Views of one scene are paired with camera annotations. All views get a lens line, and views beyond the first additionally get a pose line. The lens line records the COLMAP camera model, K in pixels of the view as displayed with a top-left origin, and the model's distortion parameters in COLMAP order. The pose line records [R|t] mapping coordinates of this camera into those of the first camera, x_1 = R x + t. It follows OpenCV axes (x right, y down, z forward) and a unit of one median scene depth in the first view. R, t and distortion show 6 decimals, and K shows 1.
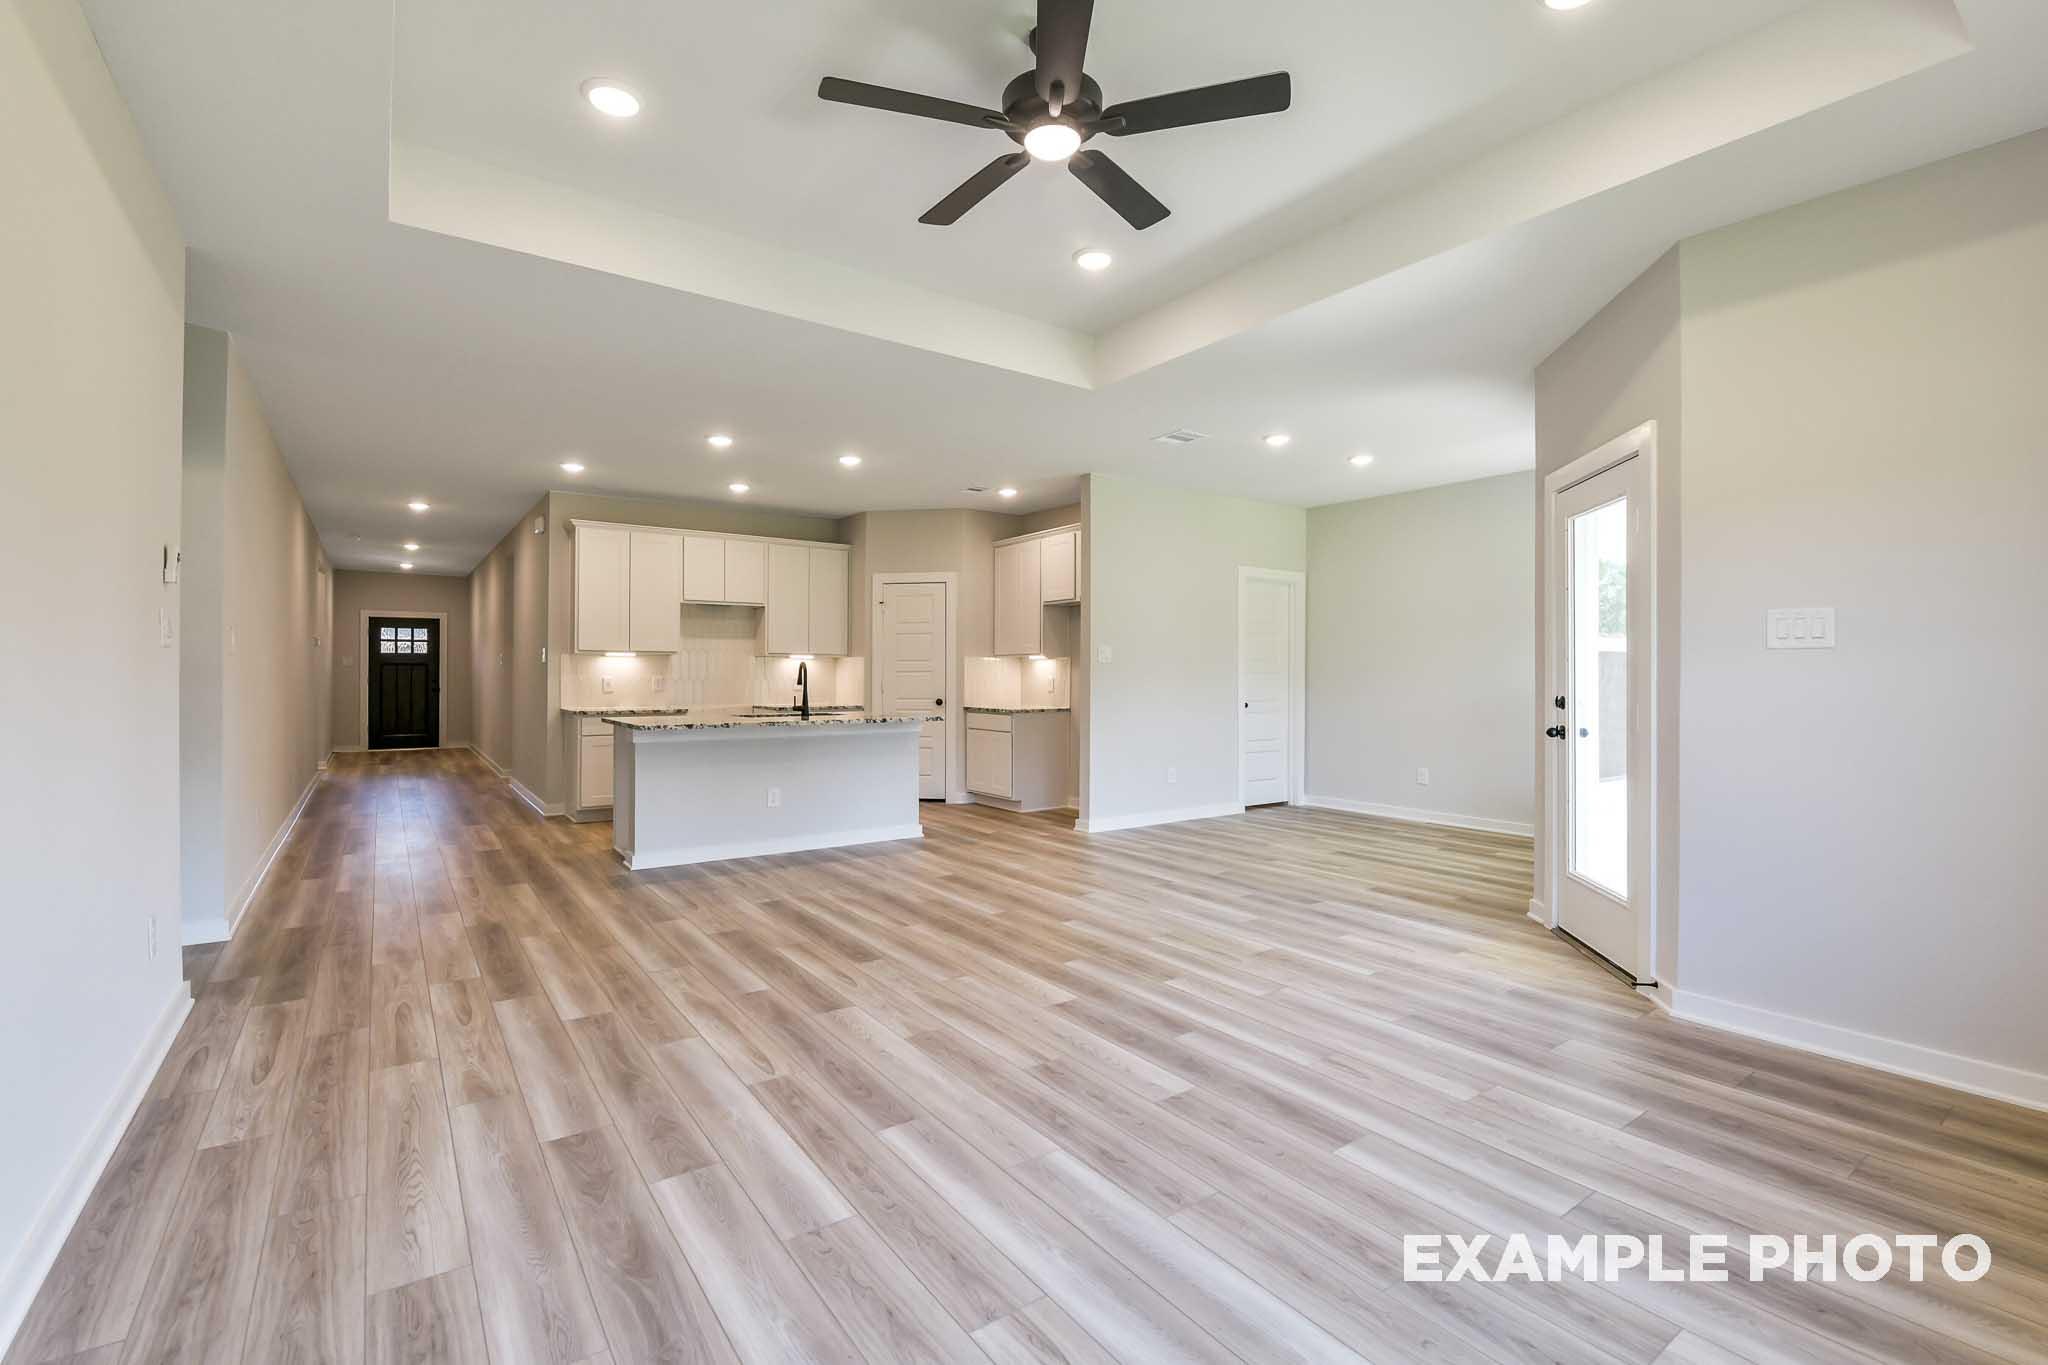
lens RADIAL K [[893.2, 0, 1017.8], [0, 893.2, 673.1], [0, 0, 1]] dist [0.000431, -0.010020]
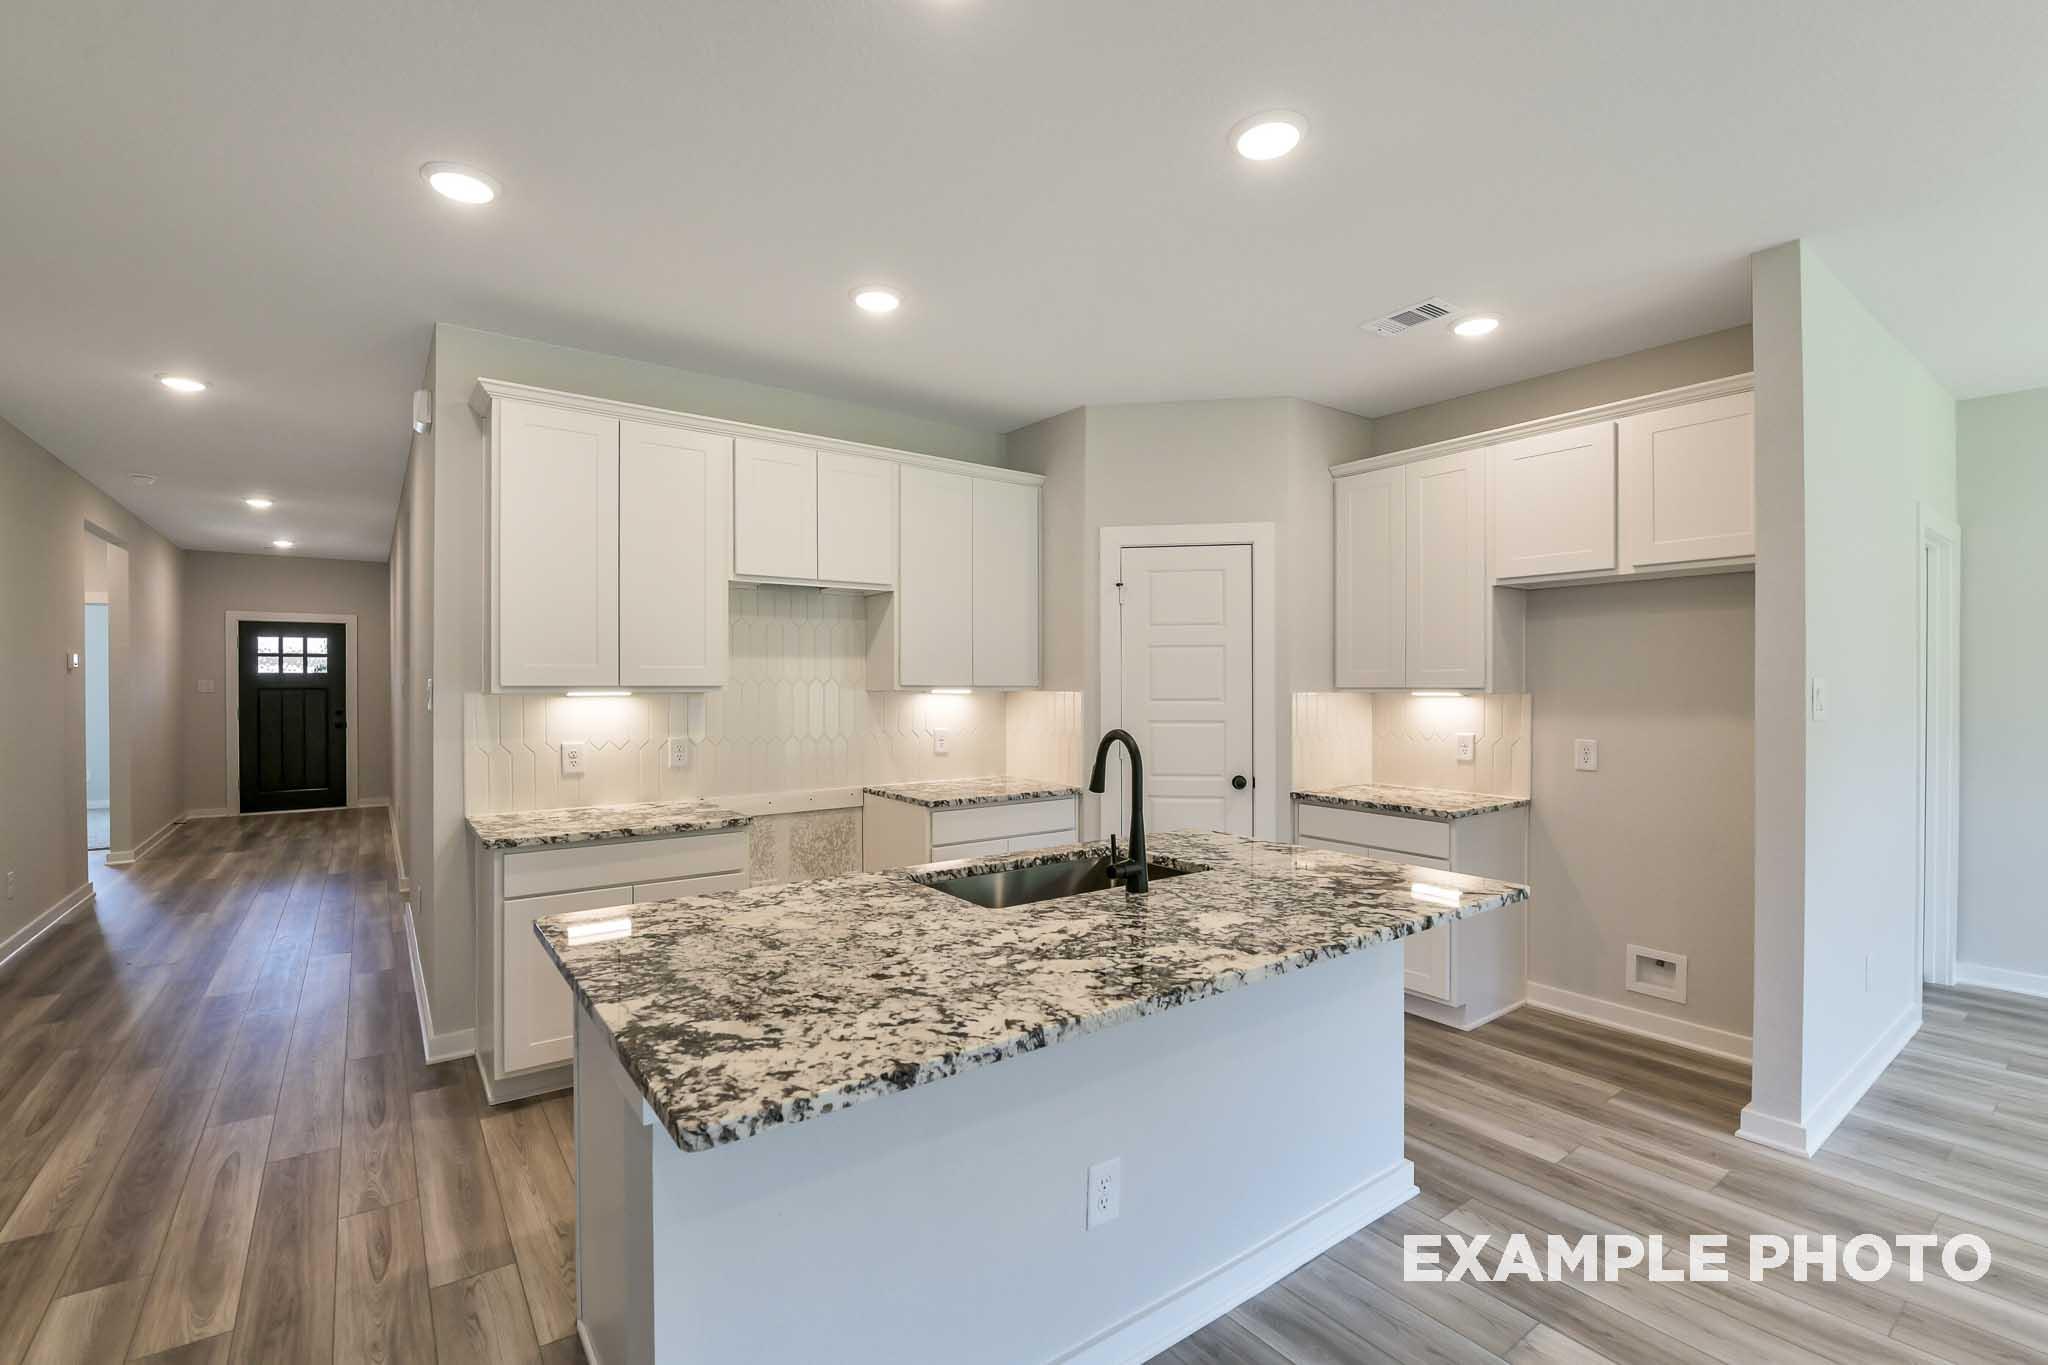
lens RADIAL K [[901.1, 0, 1019.6], [0, 901.1, 688.1], [0, 0, 1]] dist [-0.000221, -0.009957]
pose [[0.999921, -0.001736, 0.012454, -0.232768], [0.001646, 0.999973, 0.007211, -0.025874], [-0.012466, -0.007190, 0.999896, 0.530162]]
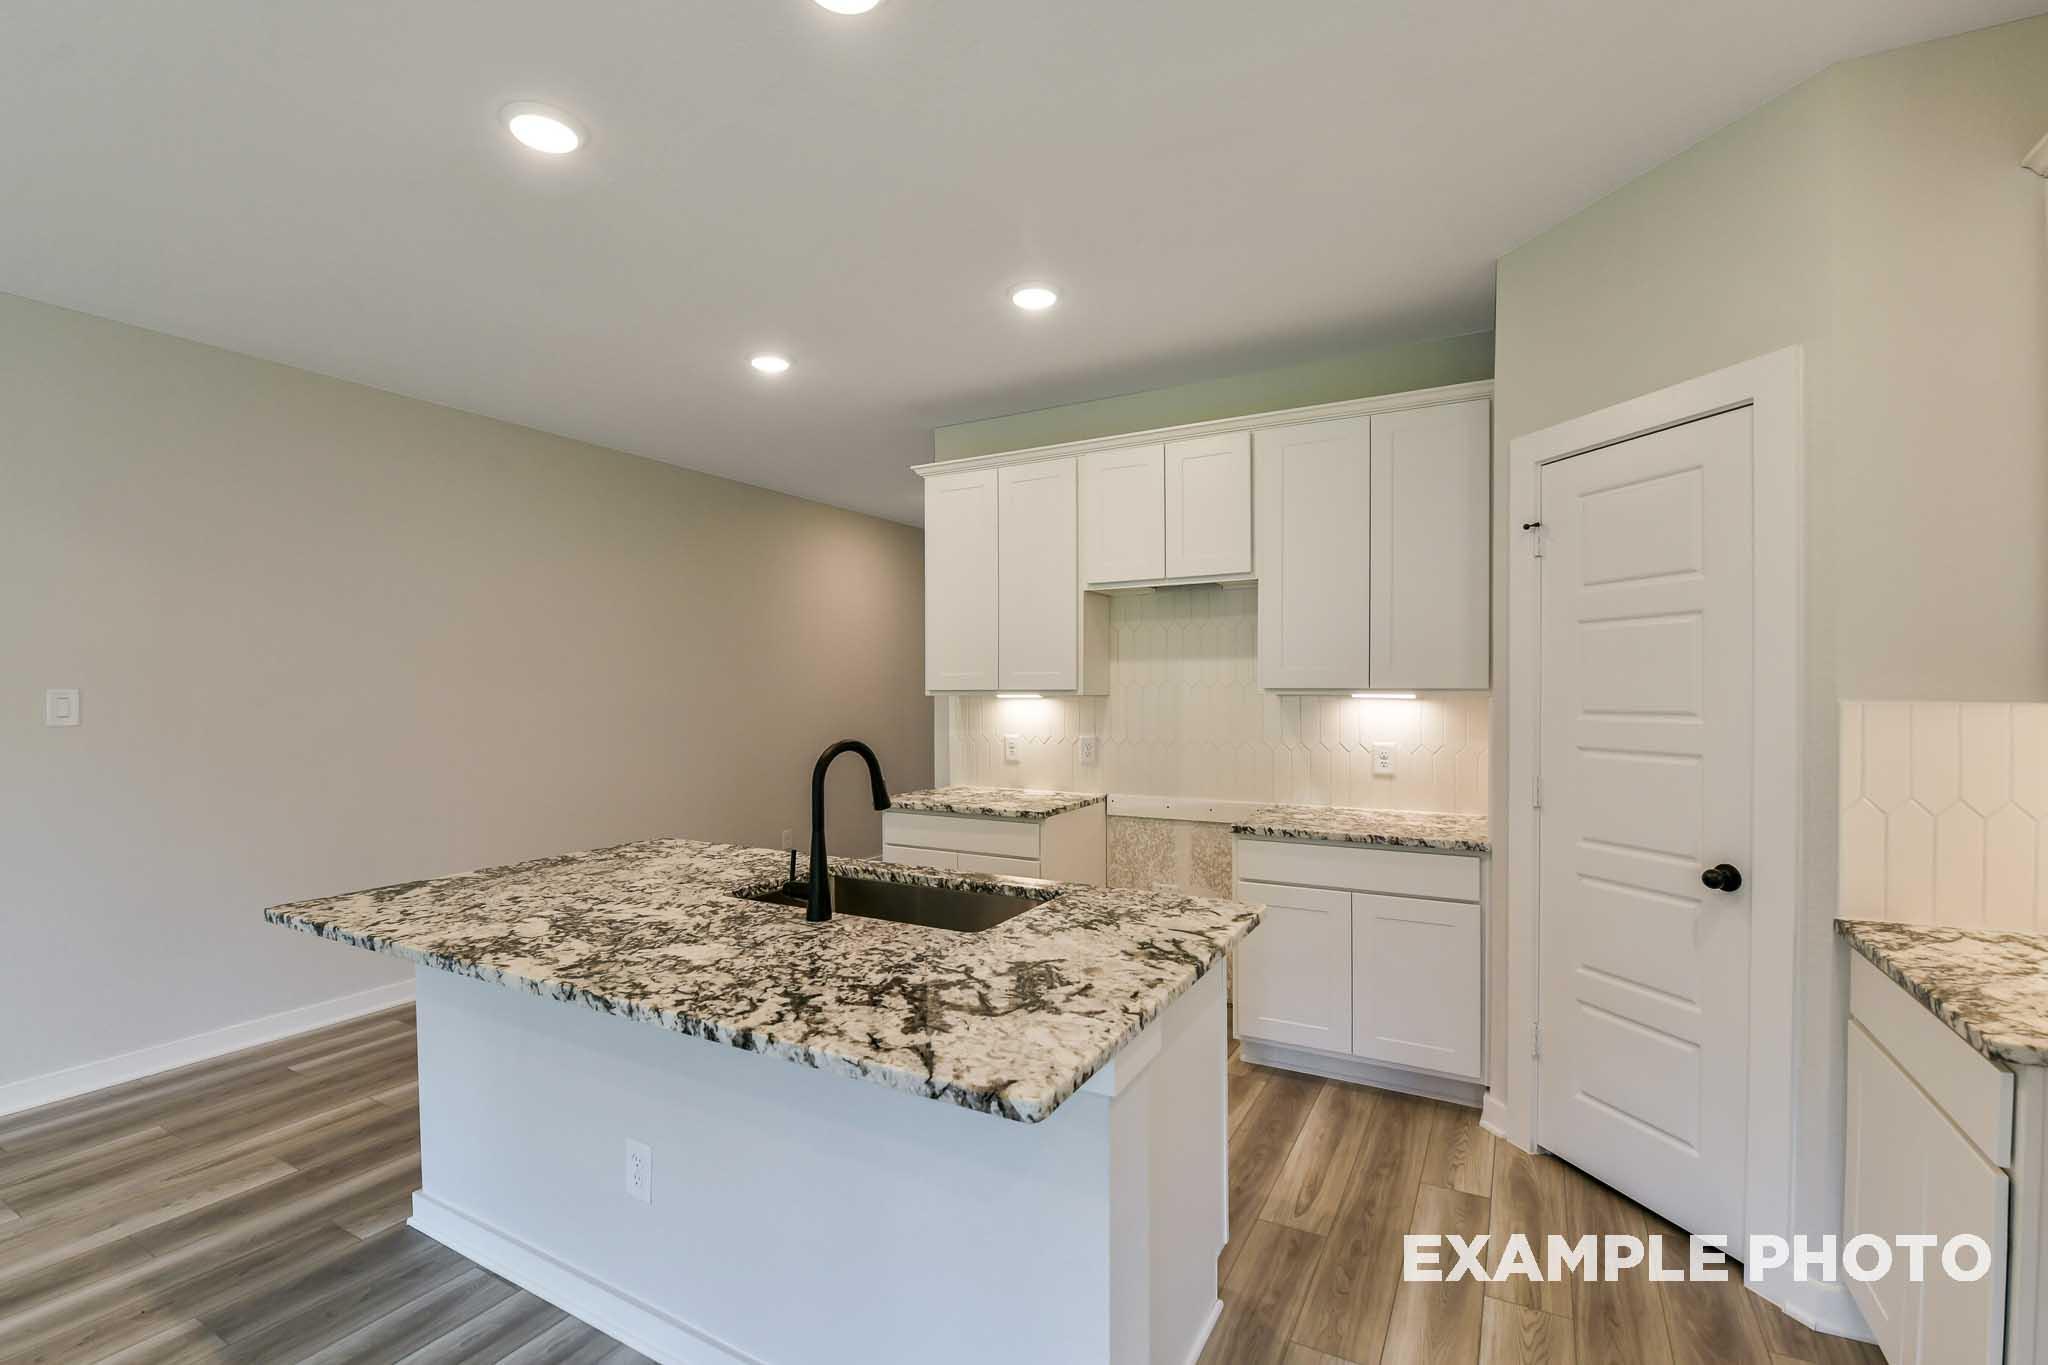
lens RADIAL K [[917.3, 0, 1024.0], [0, 917.3, 682.5], [0, 0, 1]] dist [-0.007822, -0.000740]
pose [[0.420930, -0.008086, -0.907057, 0.069261], [0.007344, 0.999958, -0.005506, -0.024863], [0.907063, -0.004344, 0.420972, 0.758311]]
